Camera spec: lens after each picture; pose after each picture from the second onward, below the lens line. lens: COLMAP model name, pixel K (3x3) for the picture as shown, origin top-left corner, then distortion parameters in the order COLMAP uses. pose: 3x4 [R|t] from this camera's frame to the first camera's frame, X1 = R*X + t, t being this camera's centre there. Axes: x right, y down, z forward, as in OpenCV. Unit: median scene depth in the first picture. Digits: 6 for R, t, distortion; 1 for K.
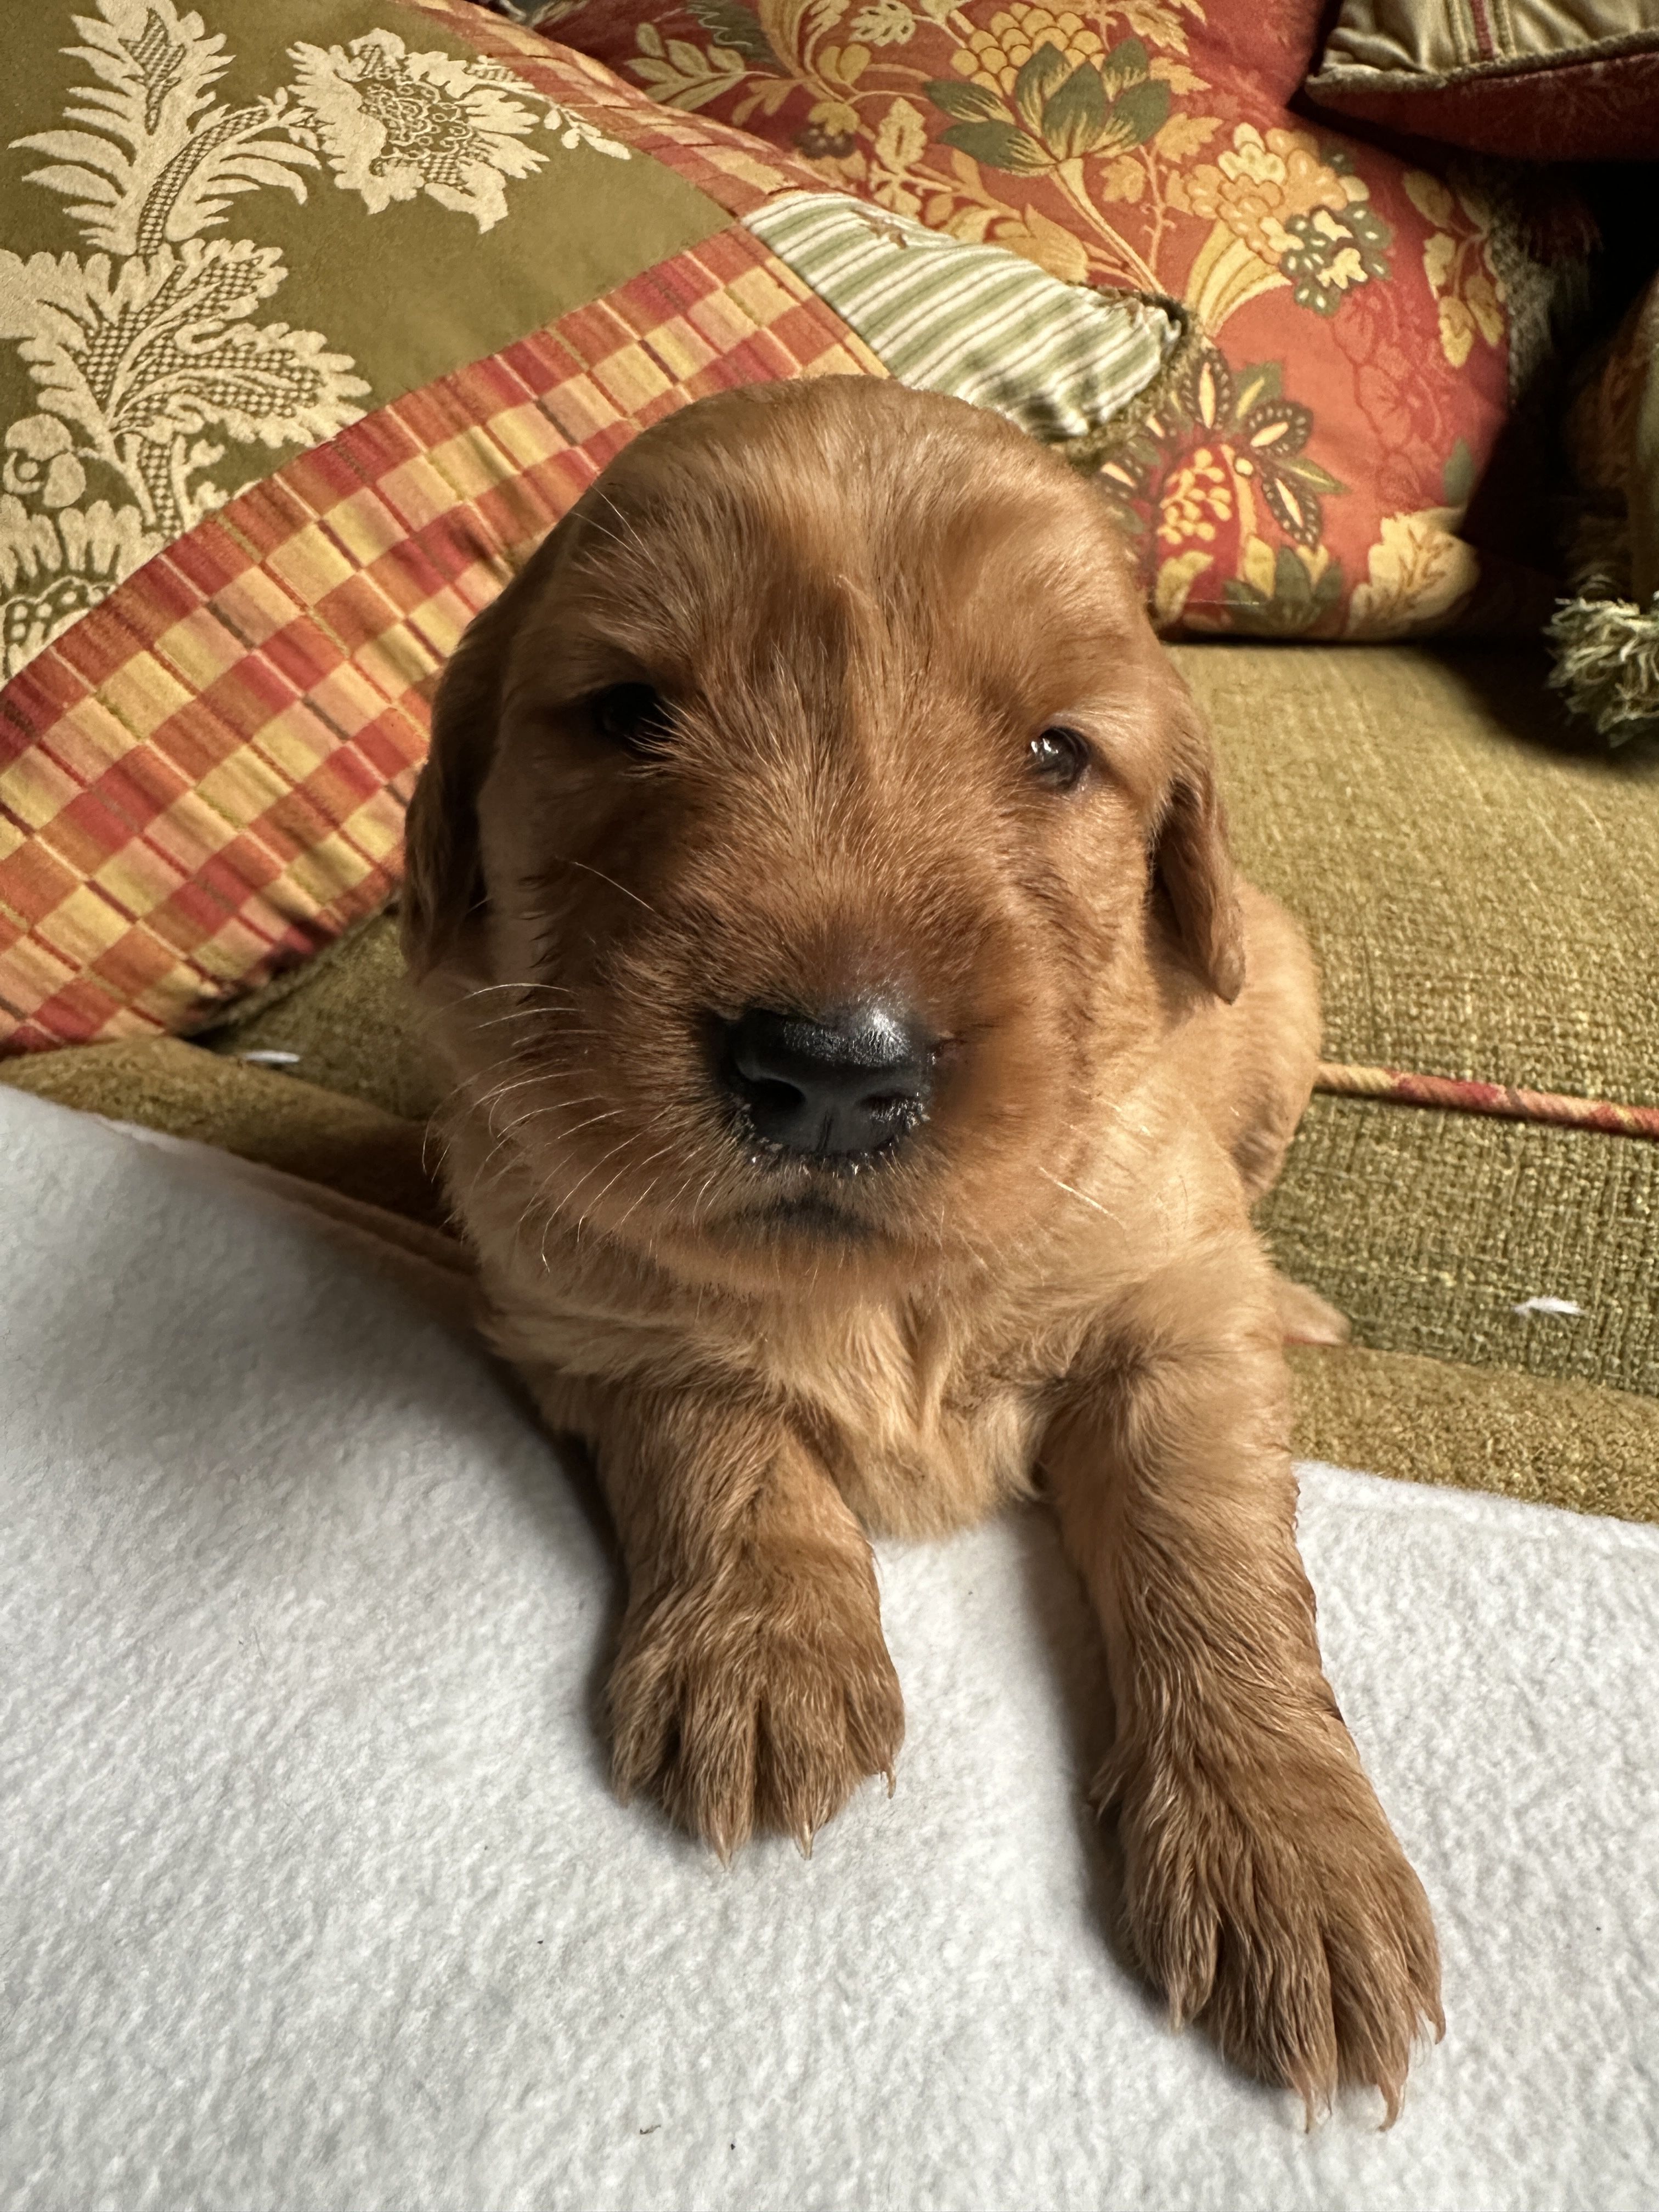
lens RADIAL K [[1594.5, 0, 711.1], [0, 1594.5, 1030.7], [0, 0, 1]] dist [-0.008637, 0.002794]
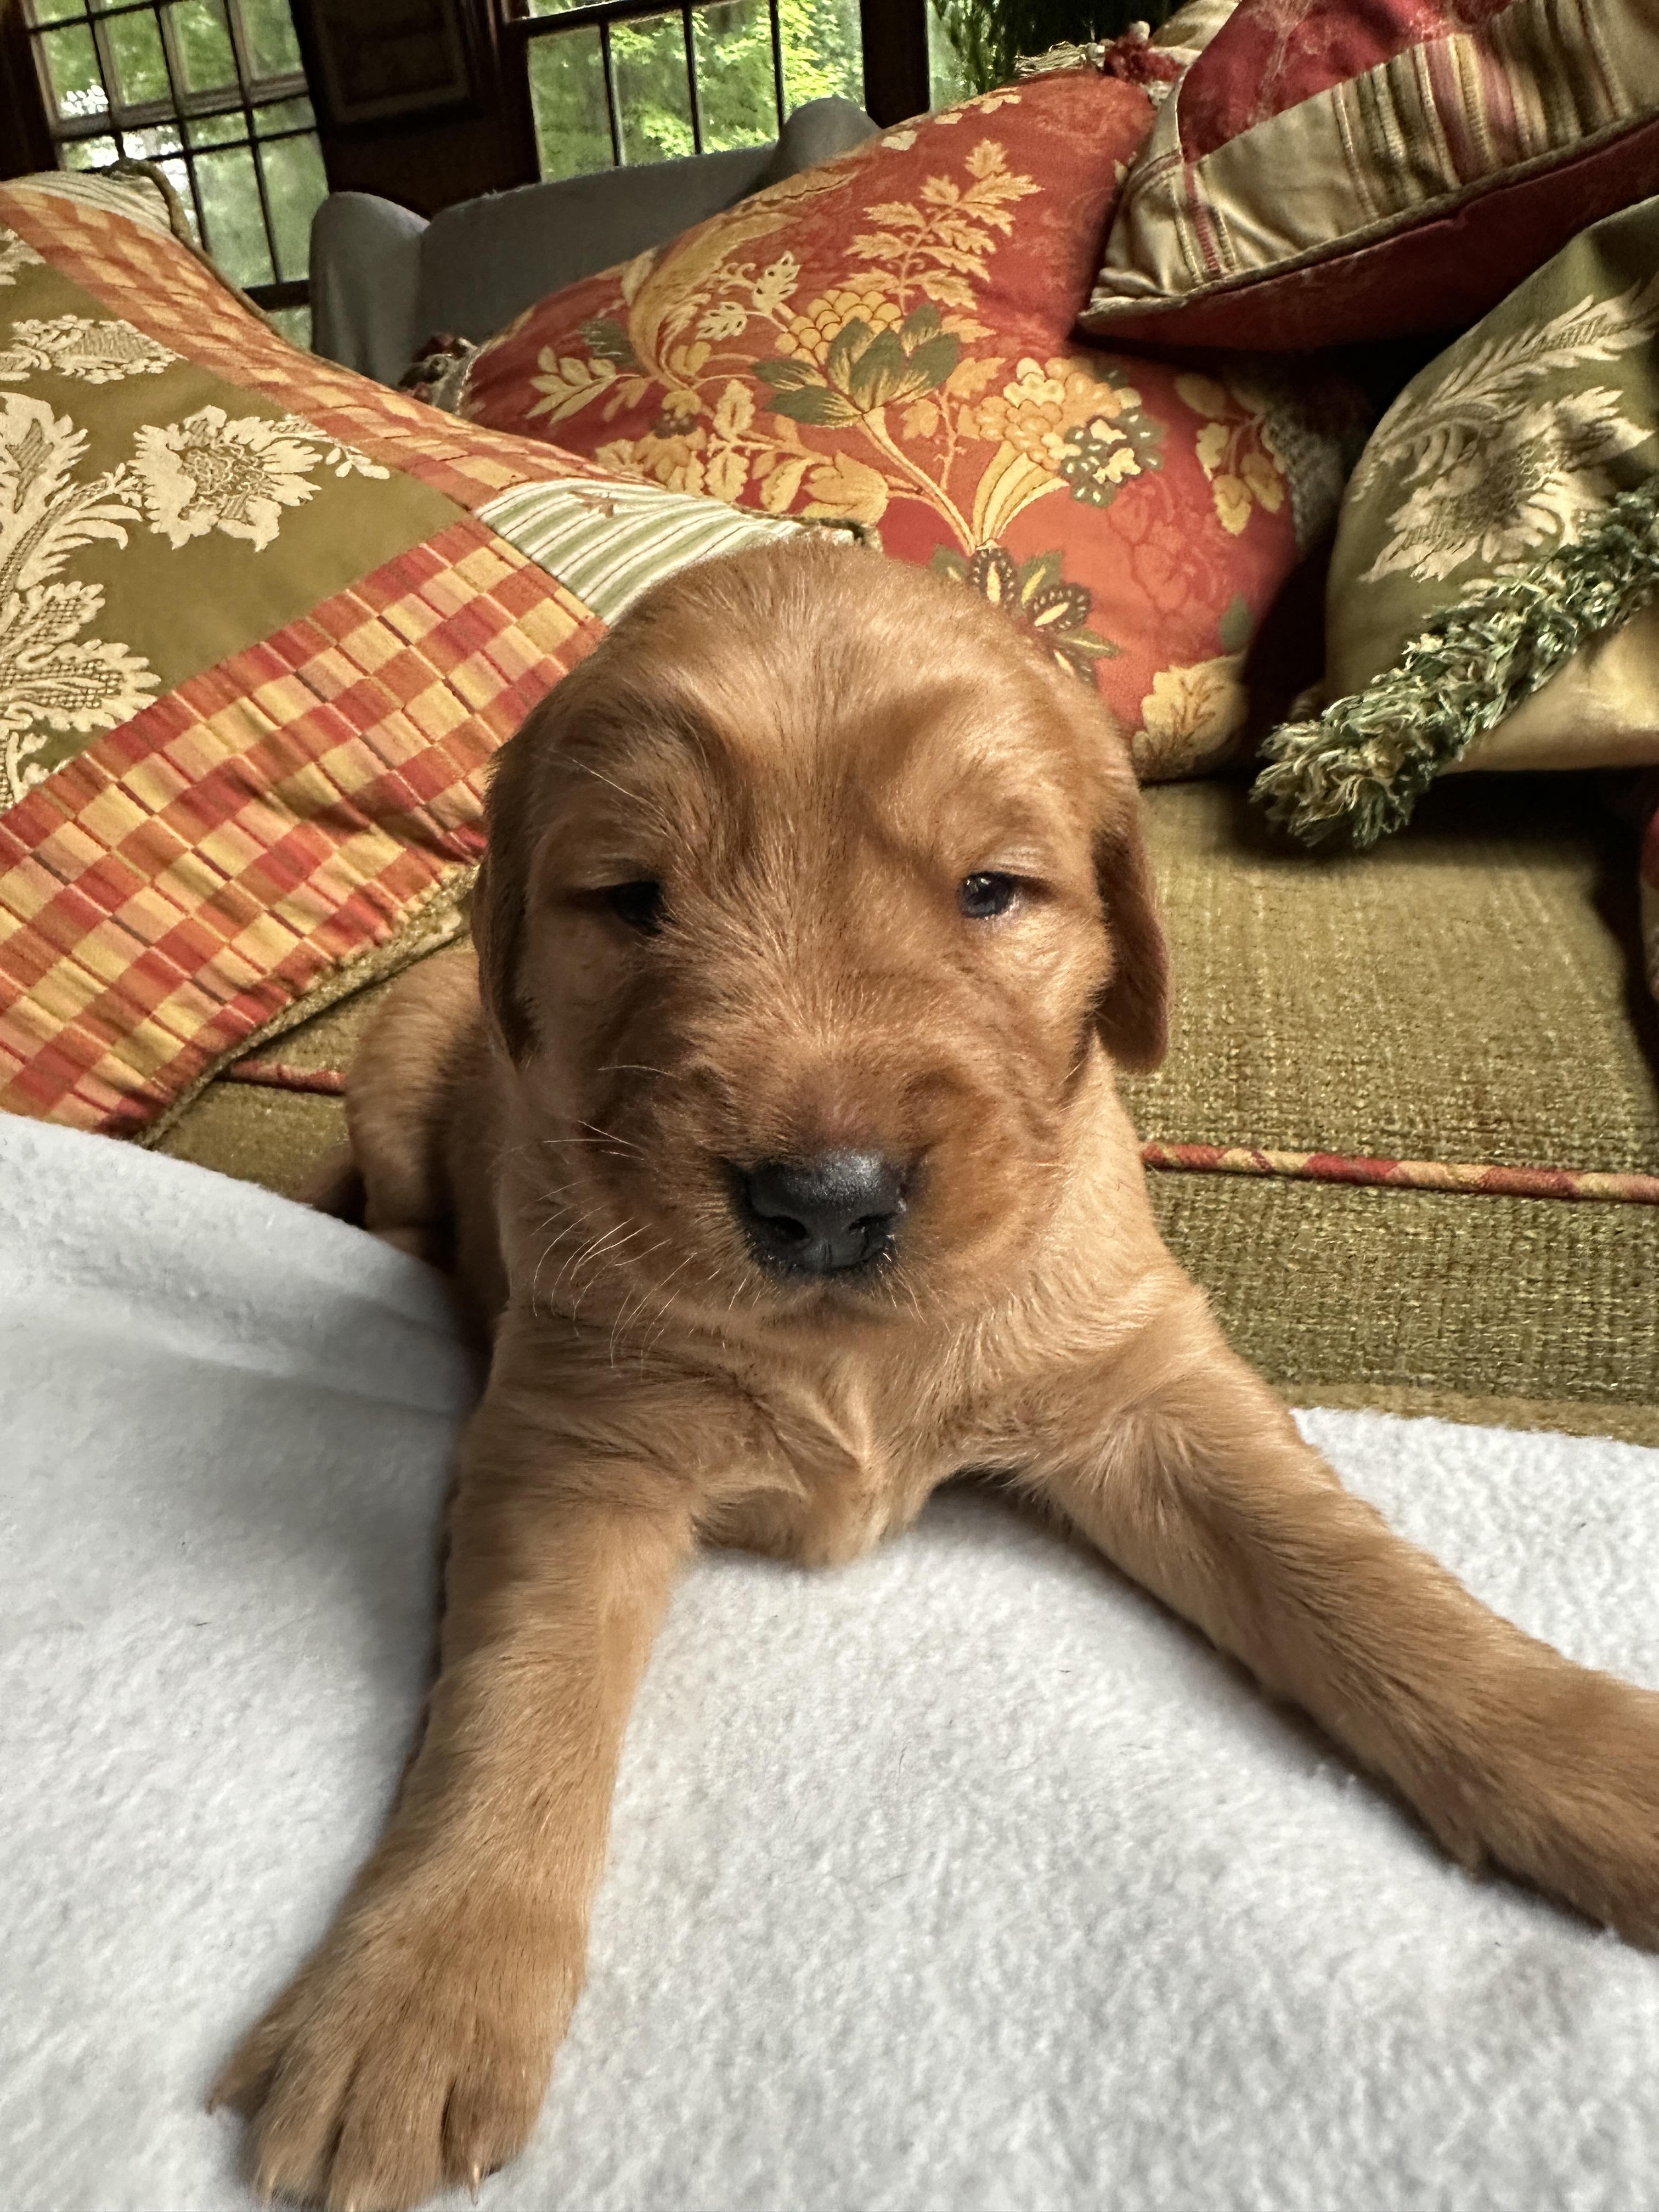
lens RADIAL K [[1577.1, 0, 725.5], [0, 1577.1, 1053.8], [0, 0, 1]] dist [-0.022214, 0.007225]
pose [[0.988222, -0.090719, -0.123238, 0.278316], [0.075730, 0.989723, -0.121302, 0.067235], [0.132976, 0.110540, 0.984936, -0.126909]]
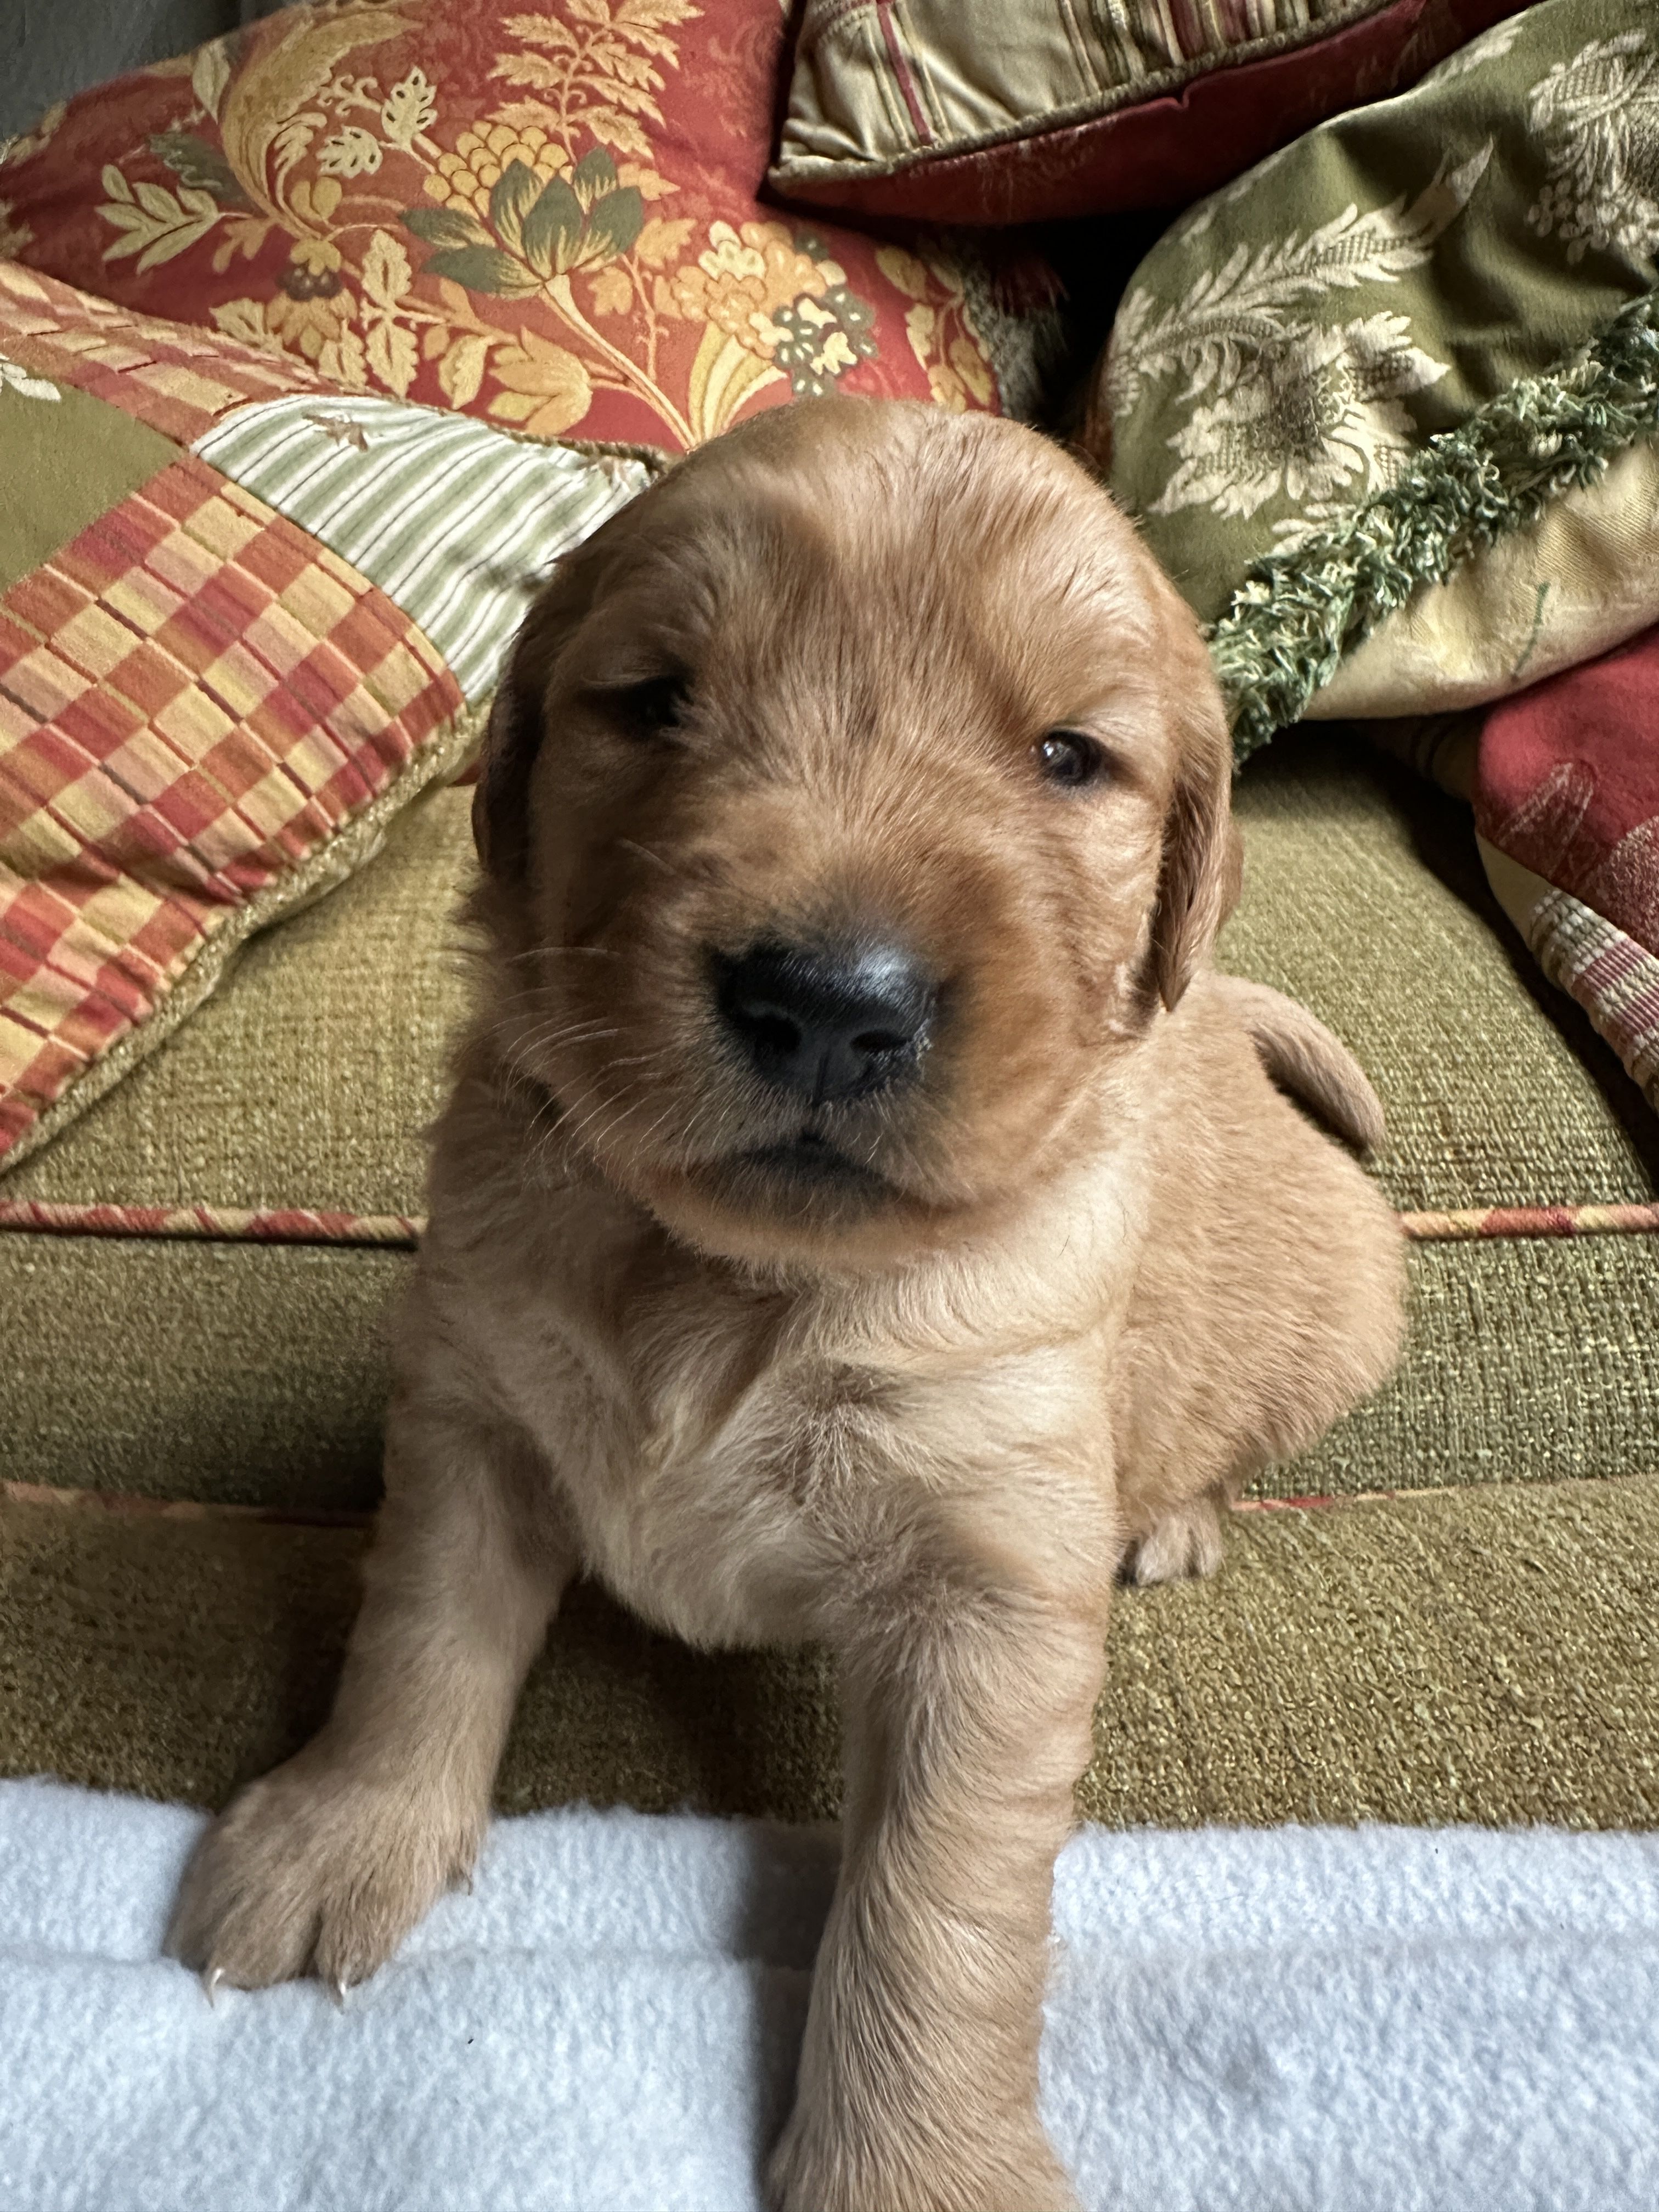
lens RADIAL K [[1584.4, 0, 718.5], [0, 1584.4, 1038.9], [0, 0, 1]] dist [-0.008725, 0.005323]
pose [[0.968609, -0.187287, 0.163466, 0.090290], [0.185966, 0.982276, 0.023484, -0.097378], [-0.164967, 0.007652, 0.986269, -0.007288]]
